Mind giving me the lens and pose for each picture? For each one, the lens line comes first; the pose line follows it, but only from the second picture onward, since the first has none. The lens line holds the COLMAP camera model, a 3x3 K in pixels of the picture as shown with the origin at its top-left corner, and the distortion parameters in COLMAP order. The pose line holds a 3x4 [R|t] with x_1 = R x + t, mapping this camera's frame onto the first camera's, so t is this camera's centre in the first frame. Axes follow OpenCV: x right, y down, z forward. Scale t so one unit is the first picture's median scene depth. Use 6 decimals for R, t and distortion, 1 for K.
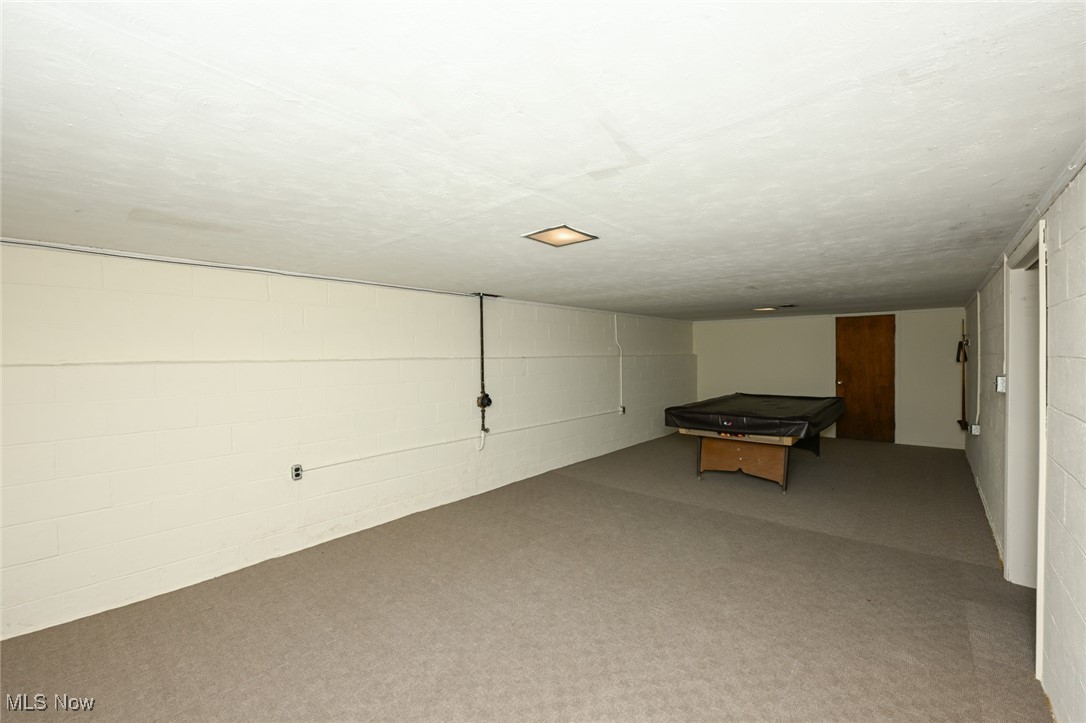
lens RADIAL K [[431.7, 0, 540.9], [0, 431.7, 361.3], [0, 0, 1]] dist [-0.002606, -0.000134]
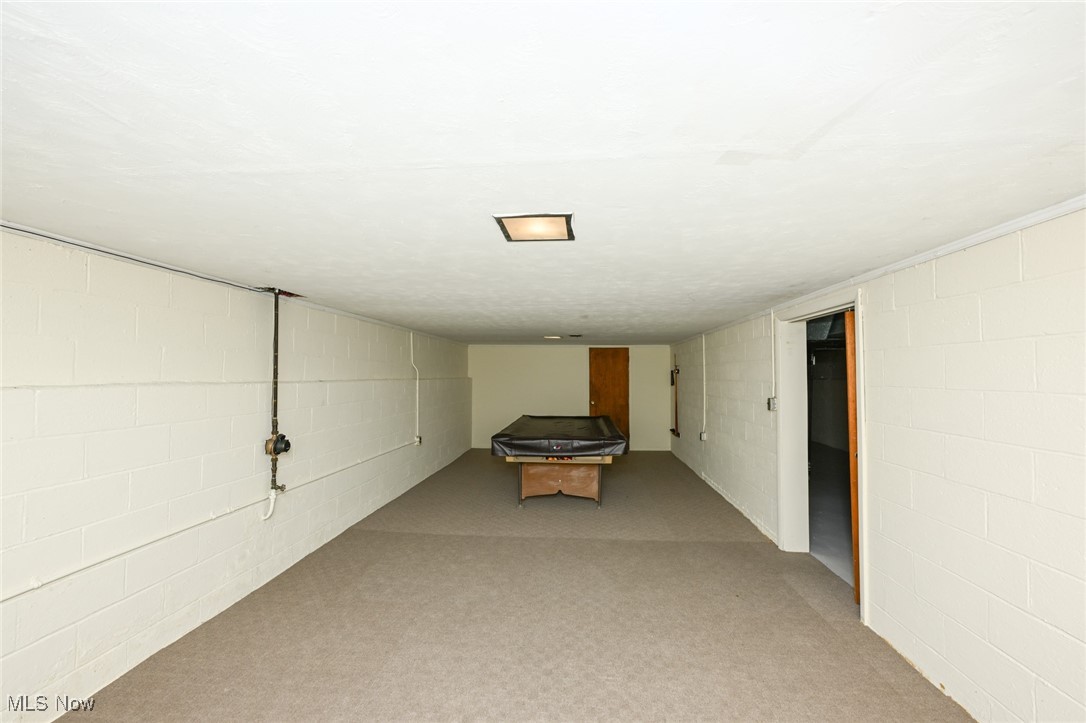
lens RADIAL K [[431.7, 0, 542.6], [0, 431.7, 362.2], [0, 0, 1]] dist [-0.002606, -0.000134]
pose [[0.808653, 0.029625, 0.587539, -0.195028], [-0.001397, 0.998825, -0.048441, -0.007275], [-0.588284, 0.038351, 0.807744, 0.191815]]
